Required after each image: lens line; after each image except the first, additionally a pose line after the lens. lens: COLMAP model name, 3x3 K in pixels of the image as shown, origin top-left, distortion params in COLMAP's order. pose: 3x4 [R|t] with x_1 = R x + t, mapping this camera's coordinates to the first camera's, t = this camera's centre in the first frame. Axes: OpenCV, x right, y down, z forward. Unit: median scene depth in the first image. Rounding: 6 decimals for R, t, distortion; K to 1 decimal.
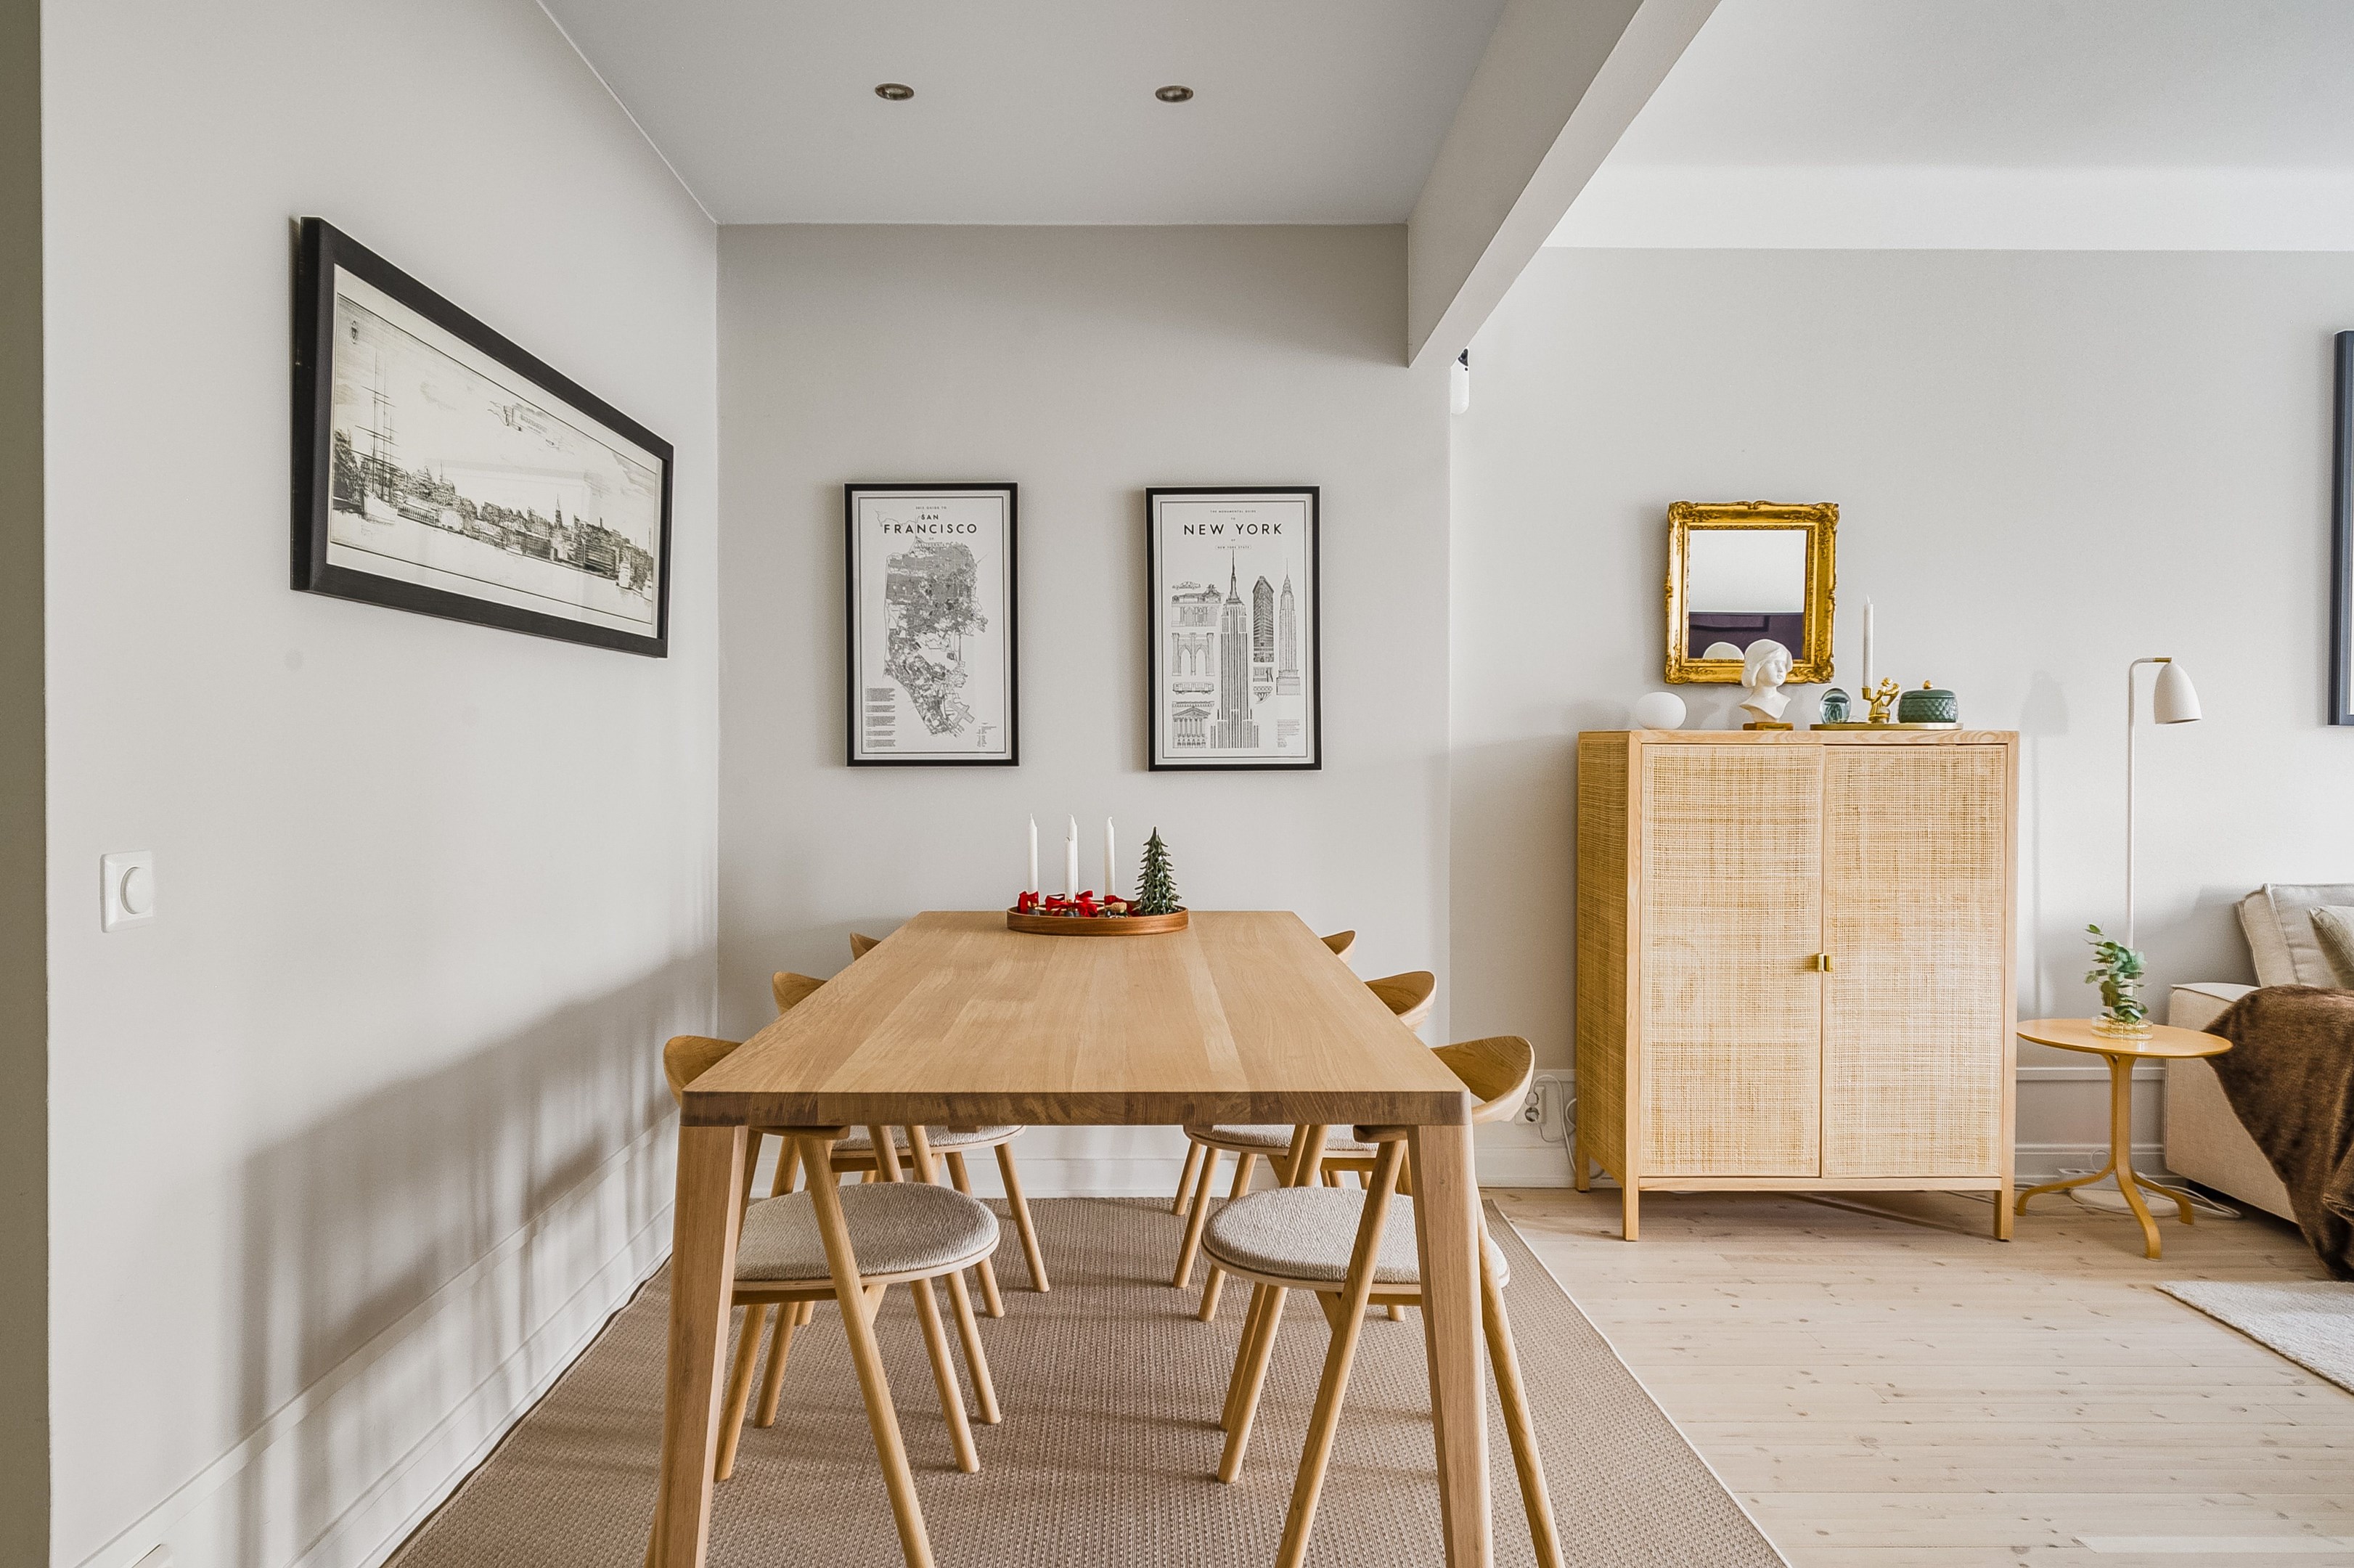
lens RADIAL K [[1610.4, 0, 1162.2], [0, 1610.4, 778.2], [0, 0, 1]] dist [0.006250, -0.000381]
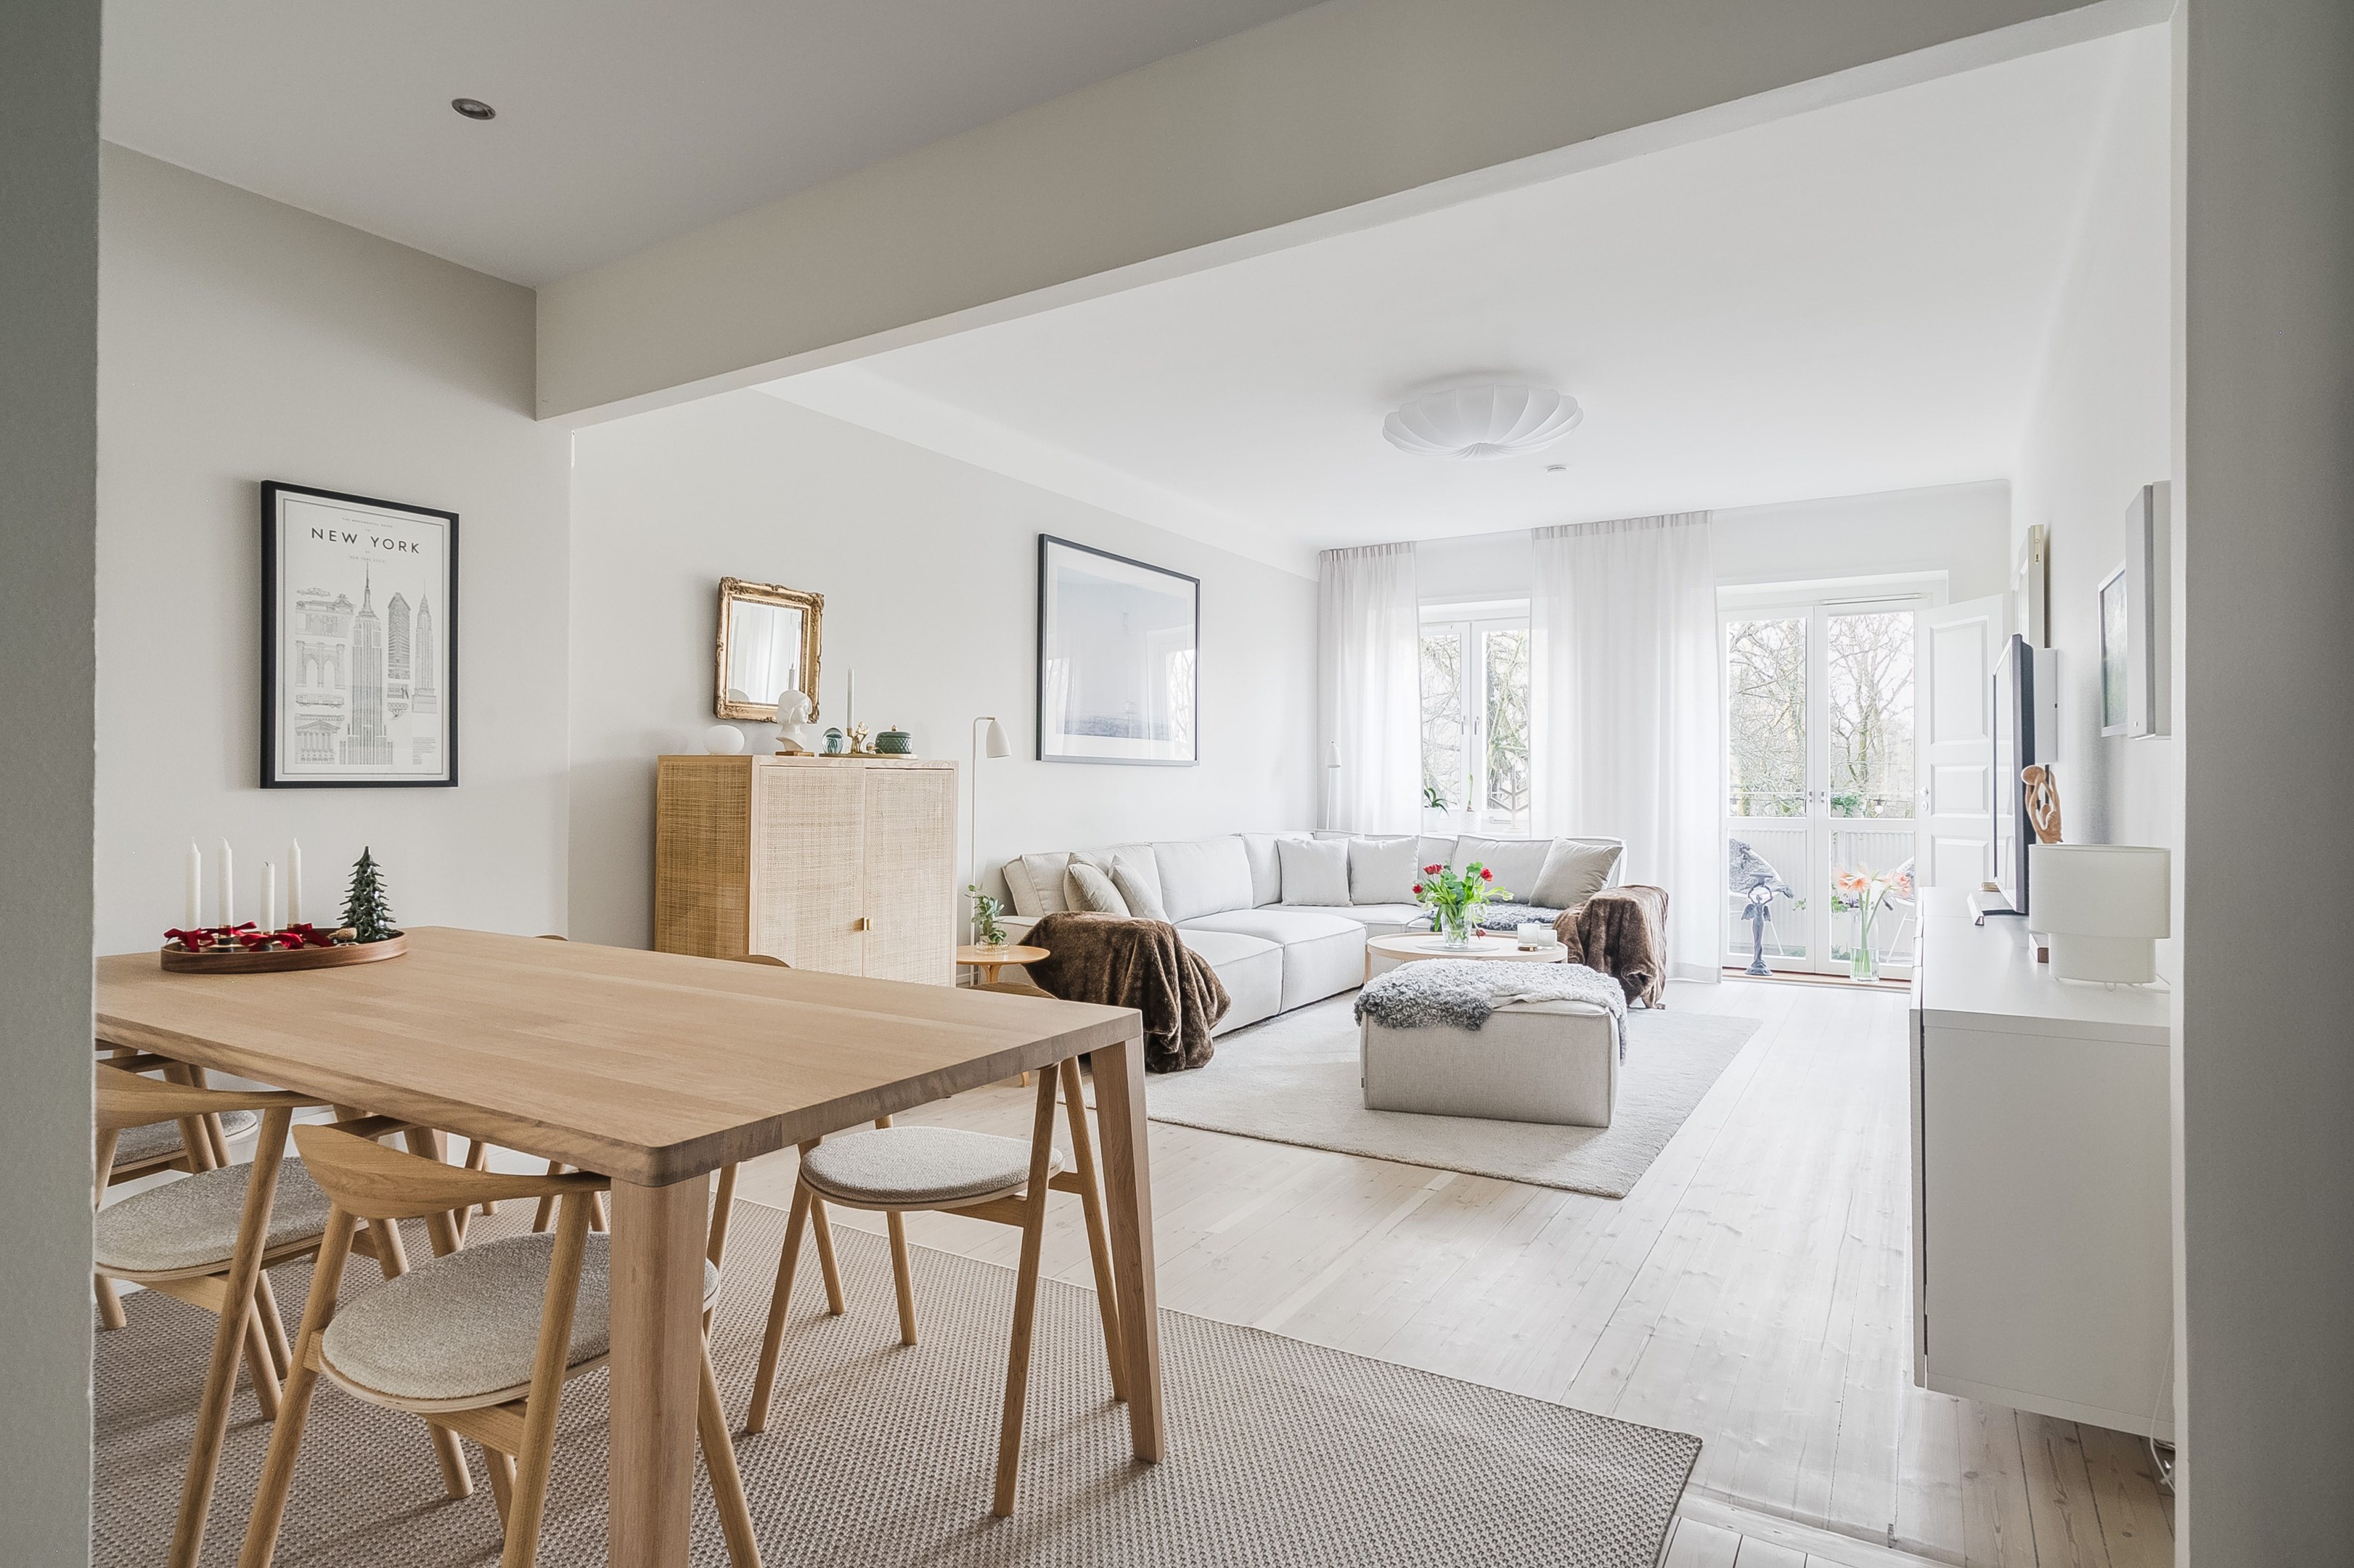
lens RADIAL K [[1237.6, 0, 1170.0], [0, 1237.6, 774.3], [0, 0, 1]] dist [0.004052, -0.000349]
pose [[0.538578, 0.008198, 0.842536, -0.327520], [0.006950, 0.999875, -0.014171, 0.001494], [-0.842547, 0.013488, 0.538454, 0.183879]]
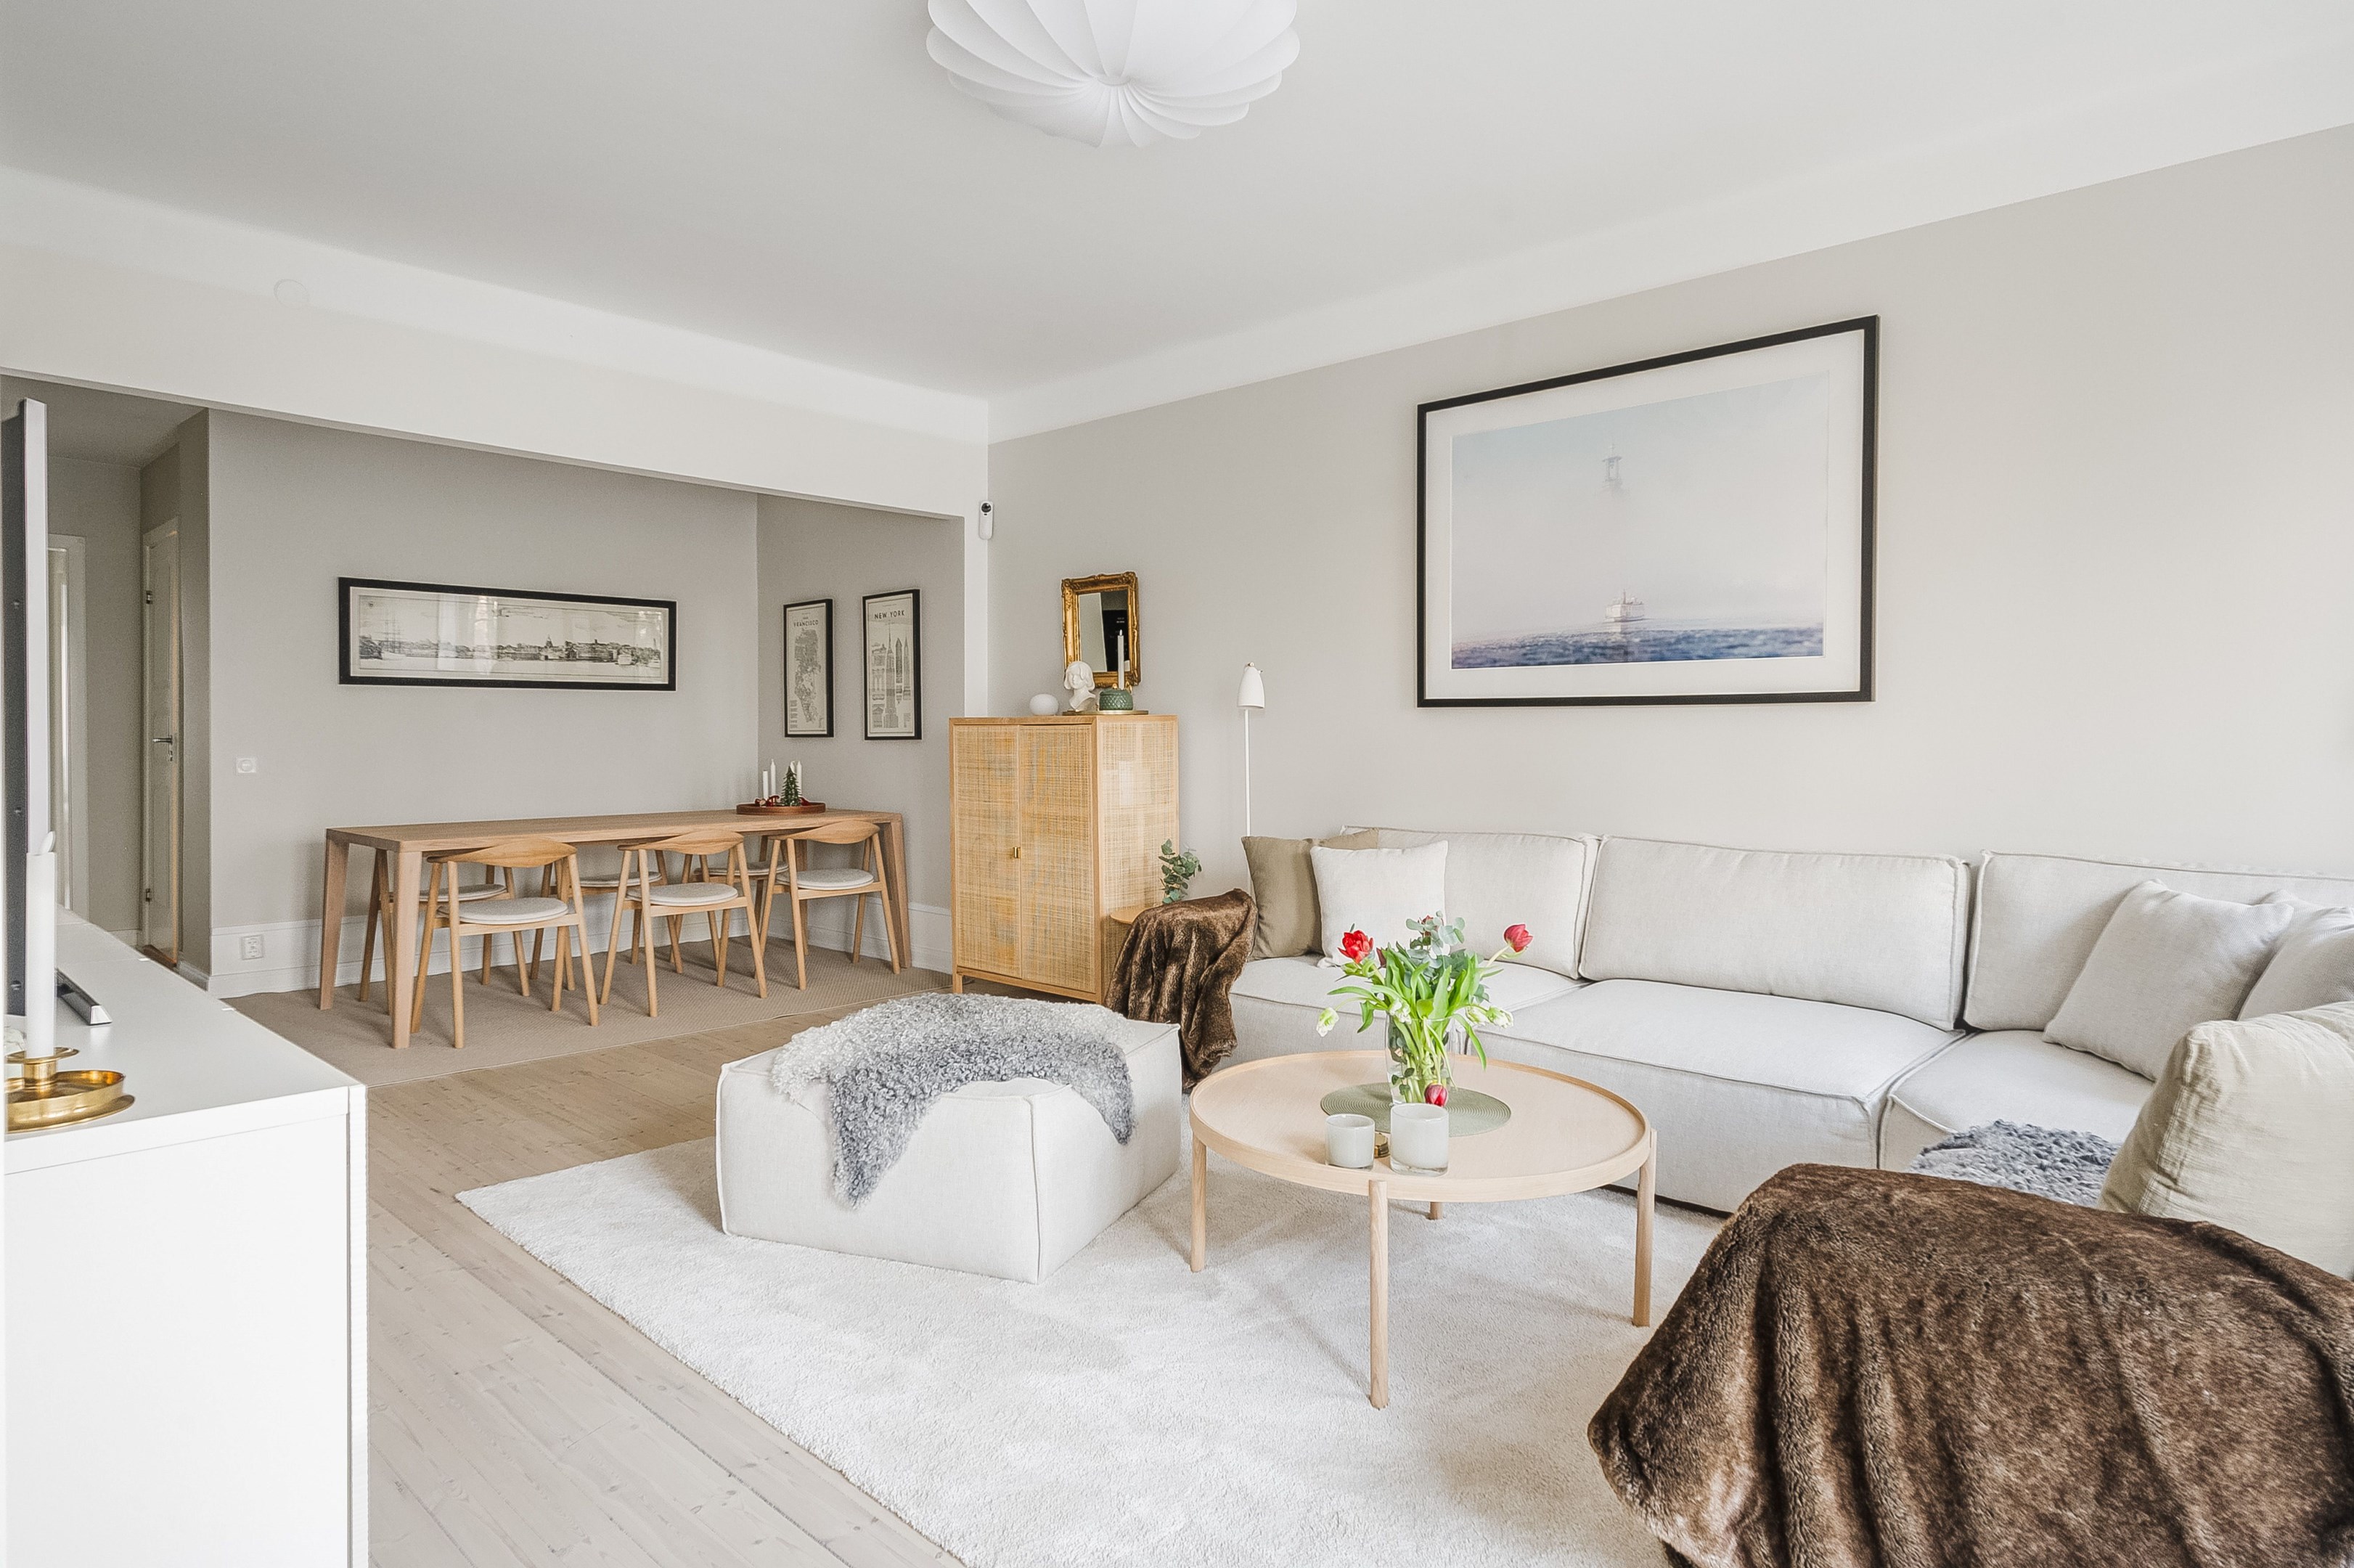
lens RADIAL K [[1352.3, 0, 1175.2], [0, 1352.3, 762.3], [0, 0, 1]] dist [0.021206, 0.000598]
pose [[0.708747, 0.013956, -0.705324, 1.426801], [-0.008297, 0.999900, 0.011447, 0.000716], [0.705414, -0.002261, 0.708792, 0.094677]]
